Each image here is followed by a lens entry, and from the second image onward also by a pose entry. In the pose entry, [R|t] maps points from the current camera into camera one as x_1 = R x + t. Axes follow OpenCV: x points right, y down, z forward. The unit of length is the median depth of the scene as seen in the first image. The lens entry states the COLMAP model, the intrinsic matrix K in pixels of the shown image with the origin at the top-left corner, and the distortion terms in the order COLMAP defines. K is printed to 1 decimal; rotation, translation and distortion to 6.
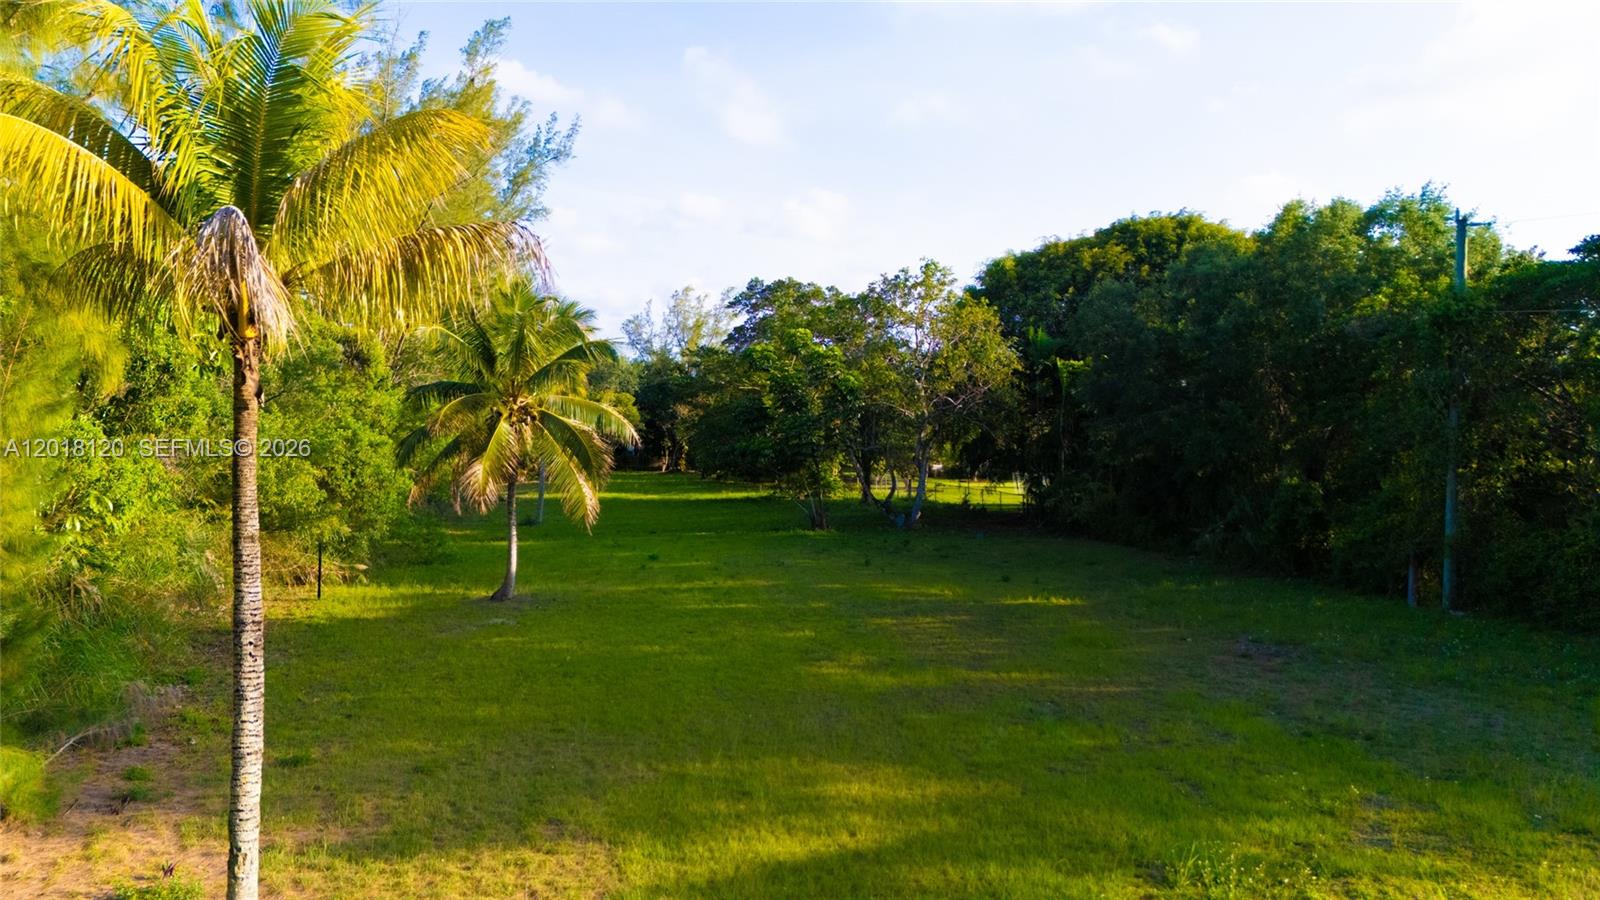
lens RADIAL K [[1193.1, 0, 800.0], [0, 1193.1, 450.0], [0, 0, 1]] dist [0.065619, -0.066167]
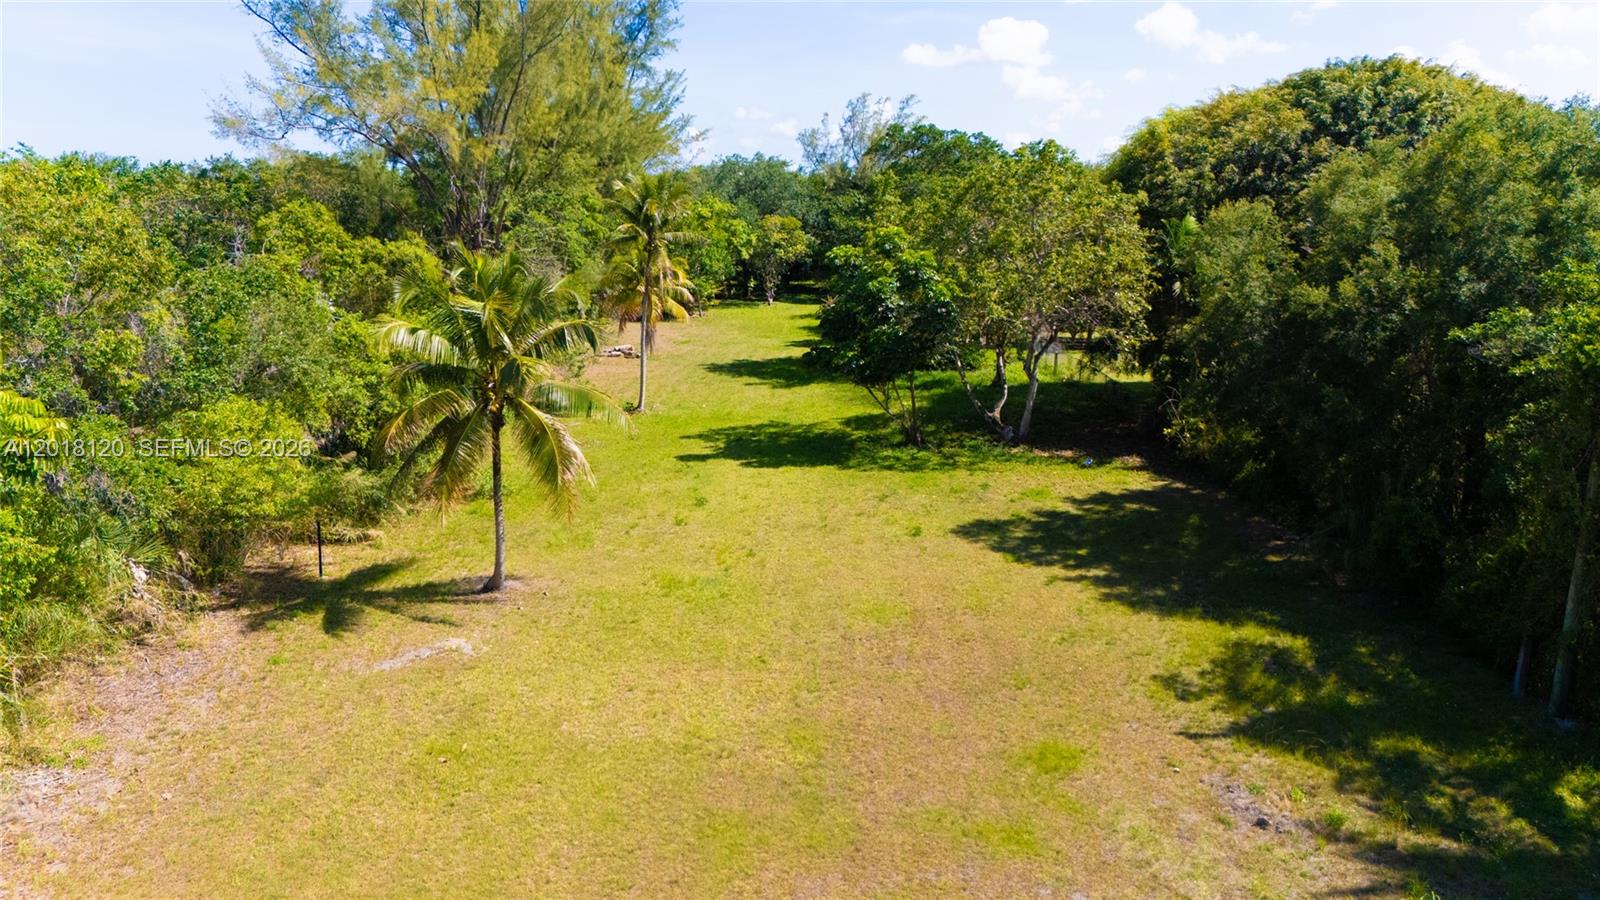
lens RADIAL K [[1193.1, 0, 800.0], [0, 1193.1, 450.0], [0, 0, 1]] dist [0.065619, -0.066167]
pose [[0.978693, 0.036419, -0.202075, 0.054339], [0.006445, 0.978210, 0.207516, -0.058567], [0.205229, -0.204397, 0.957133, 0.042377]]
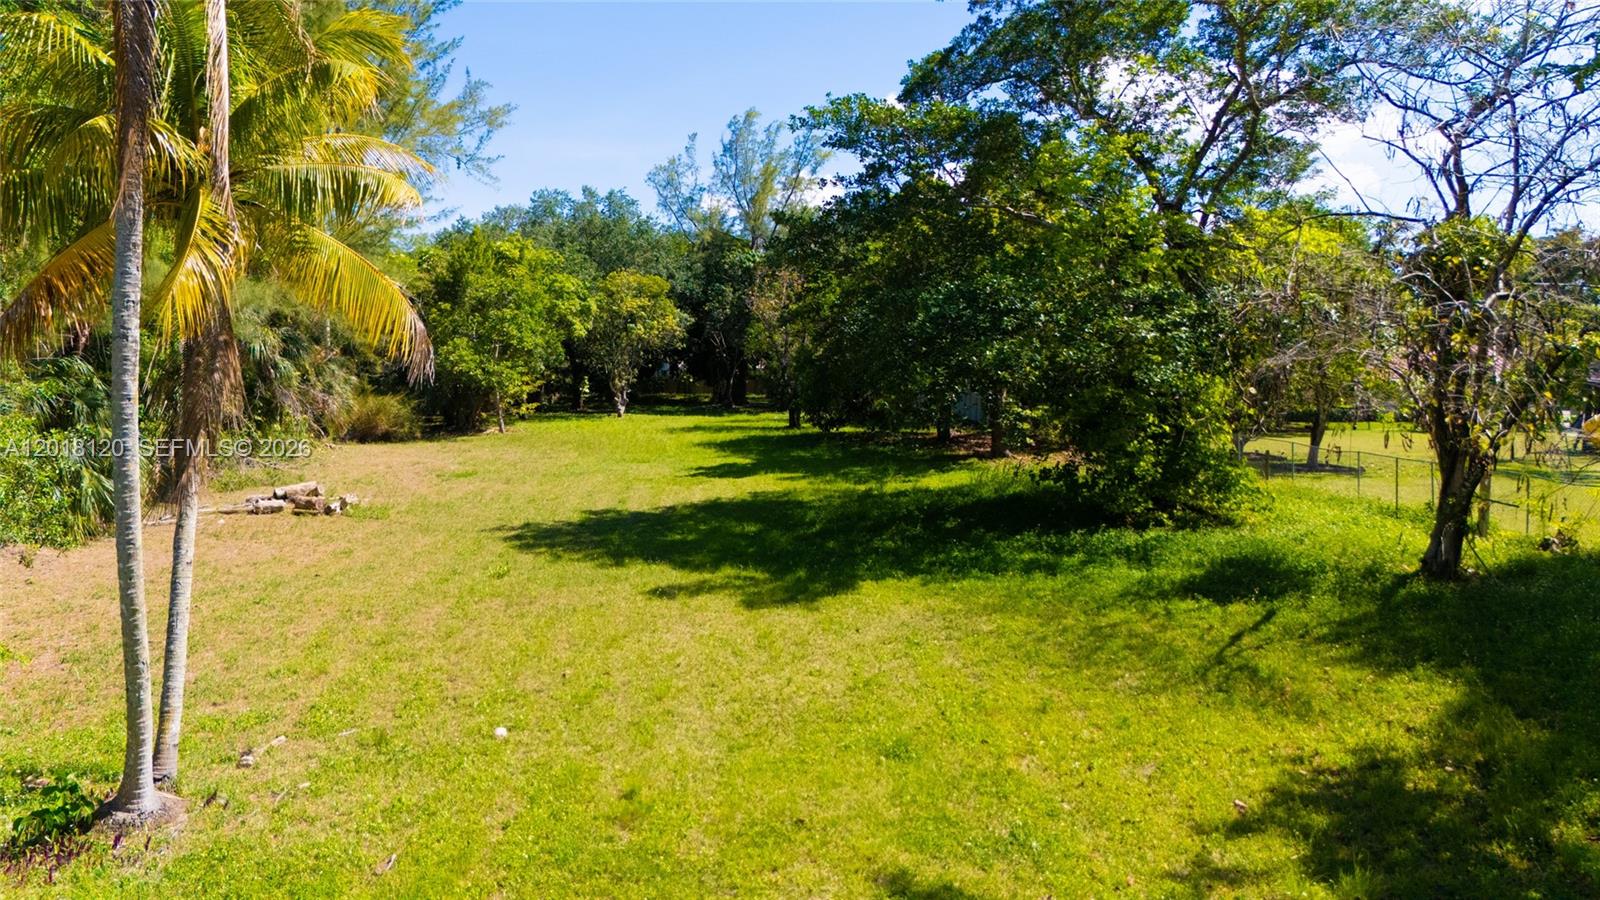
lens RADIAL K [[1193.1, 0, 800.0], [0, 1193.1, 450.0], [0, 0, 1]] dist [0.065619, -0.066167]
pose [[0.998847, -0.005303, -0.047707, -0.039594], [0.009624, 0.995824, 0.090788, -0.015312], [0.047026, -0.091143, 0.994727, 0.360246]]
